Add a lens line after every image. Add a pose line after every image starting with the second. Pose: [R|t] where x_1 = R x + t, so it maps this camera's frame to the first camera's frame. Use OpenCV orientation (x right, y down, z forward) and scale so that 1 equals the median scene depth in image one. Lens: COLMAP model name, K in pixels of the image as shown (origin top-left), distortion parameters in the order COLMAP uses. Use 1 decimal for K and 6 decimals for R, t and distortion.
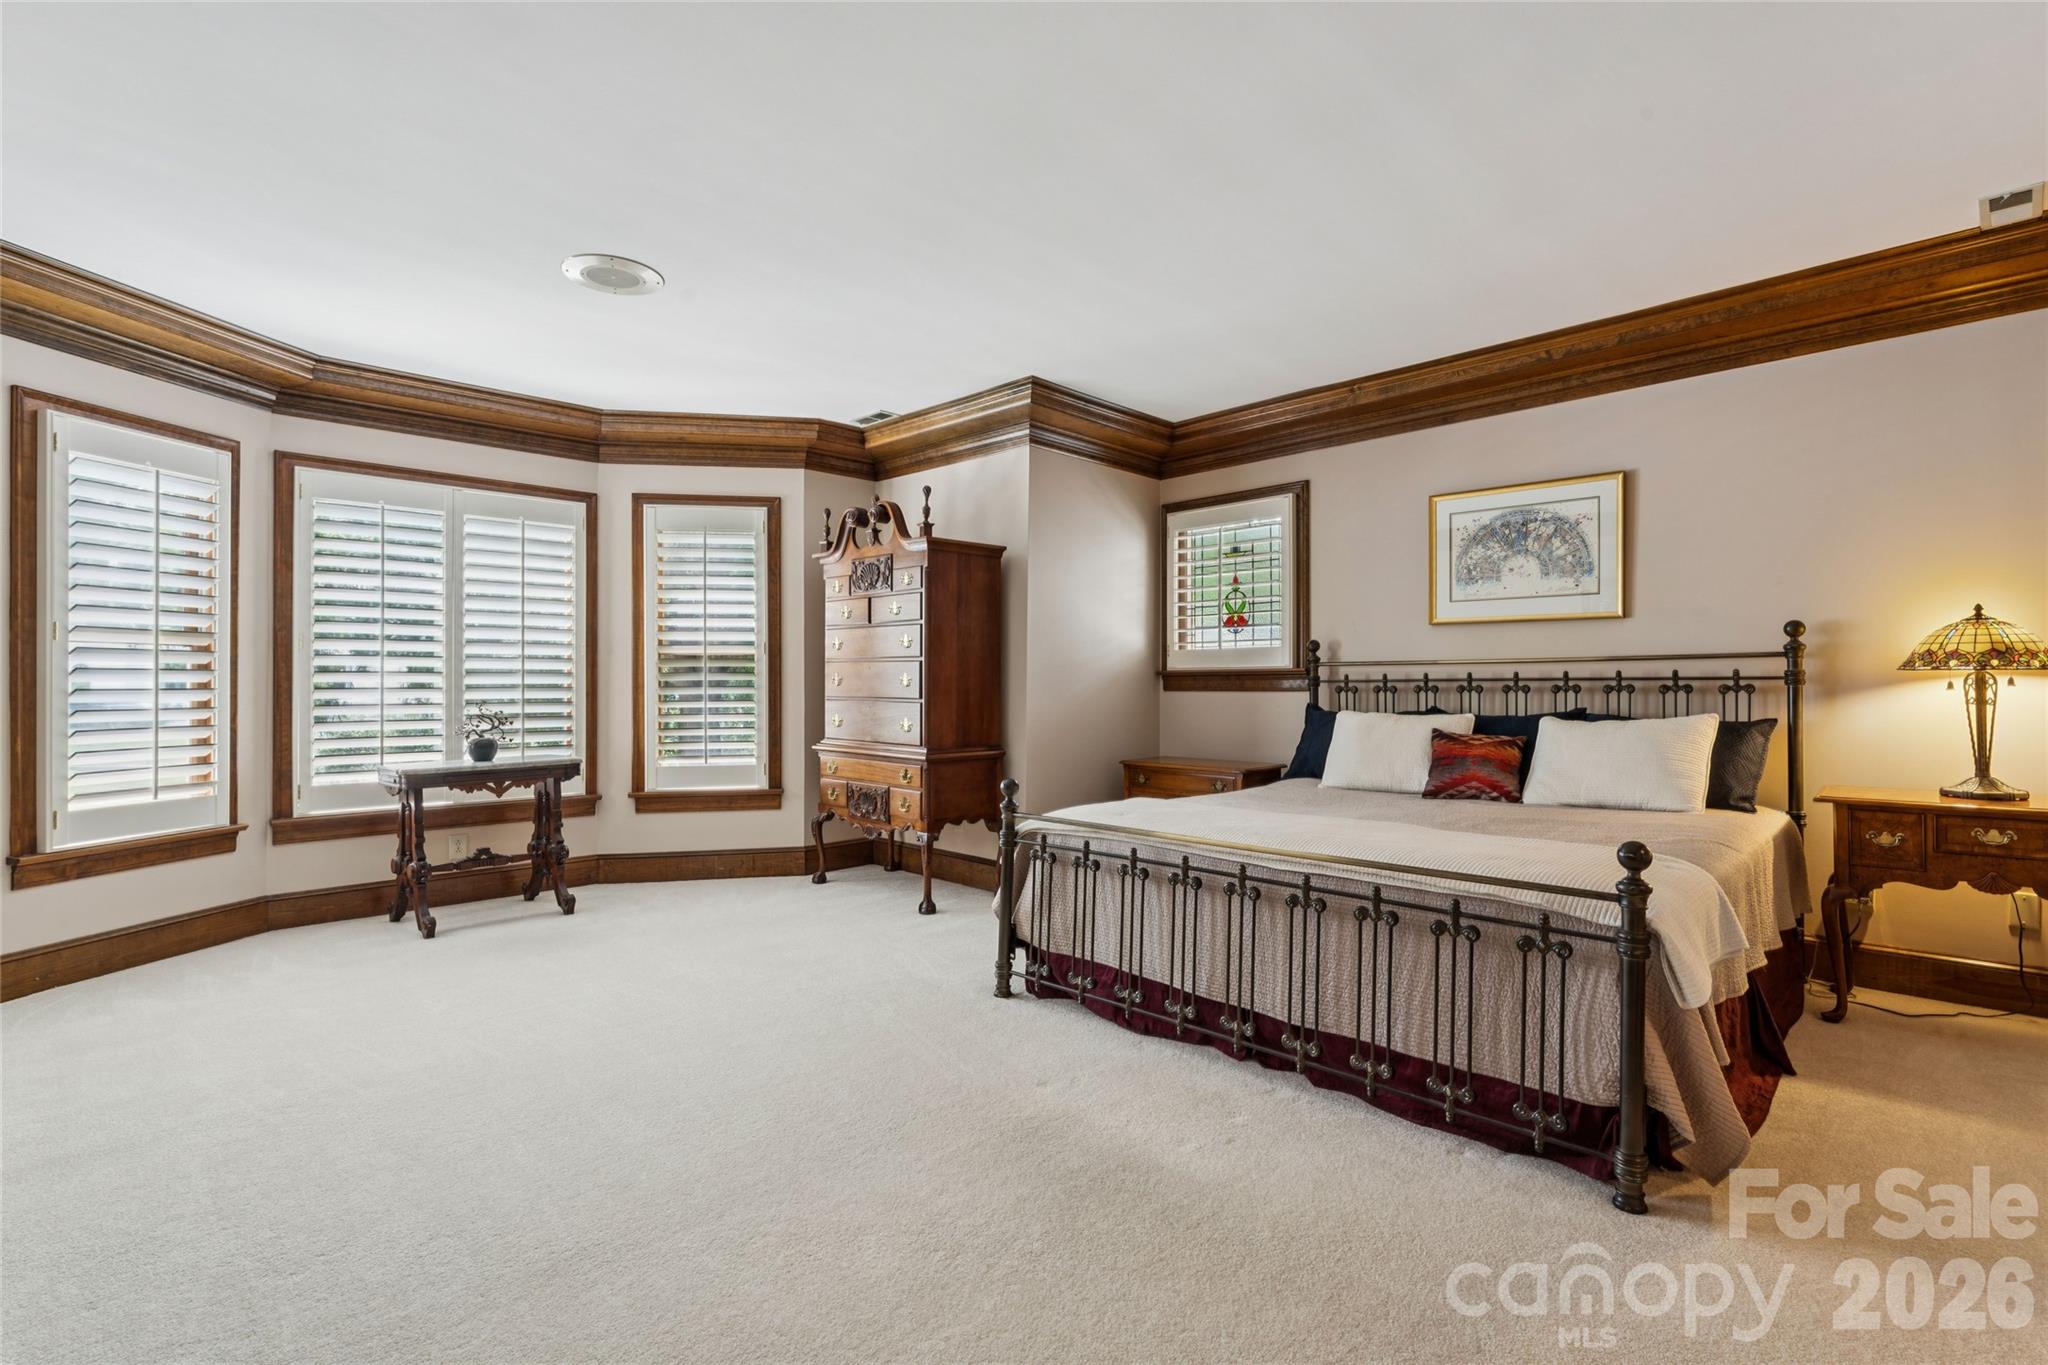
lens RADIAL K [[958.4, 0, 1019.5], [0, 958.4, 674.2], [0, 0, 1]] dist [-0.001167, -0.000682]
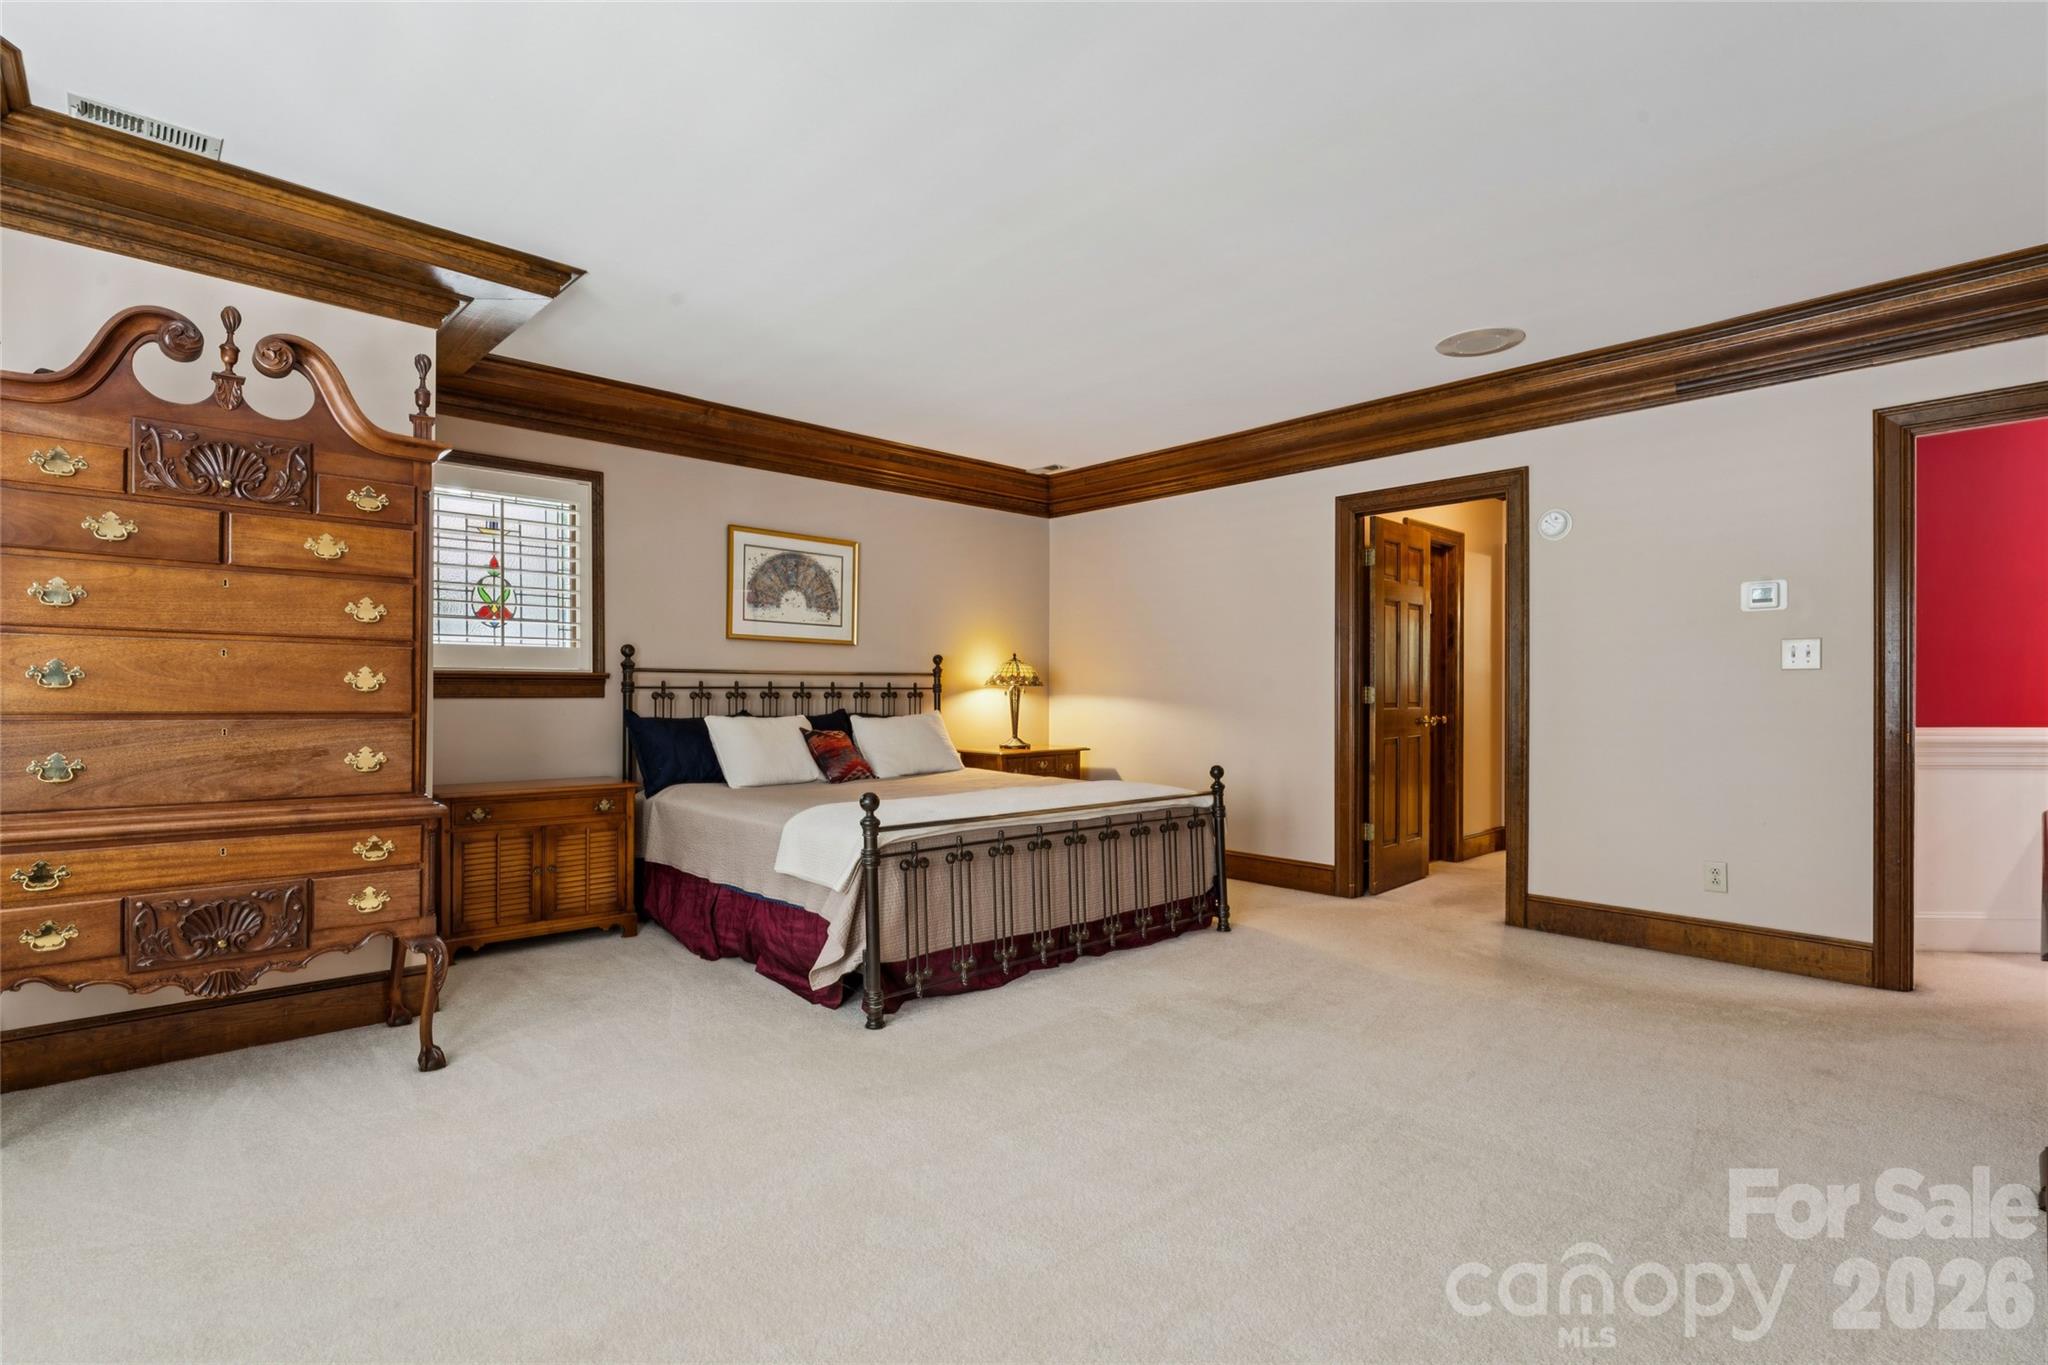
lens RADIAL K [[958.4, 0, 1027.4], [0, 958.4, 694.2], [0, 0, 1]] dist [-0.000104, 0.000015]
pose [[0.025243, -0.001235, 0.999681, -0.744295], [-0.016908, 0.999856, 0.001662, 0.006857], [-0.999538, -0.016944, 0.025218, 0.658663]]
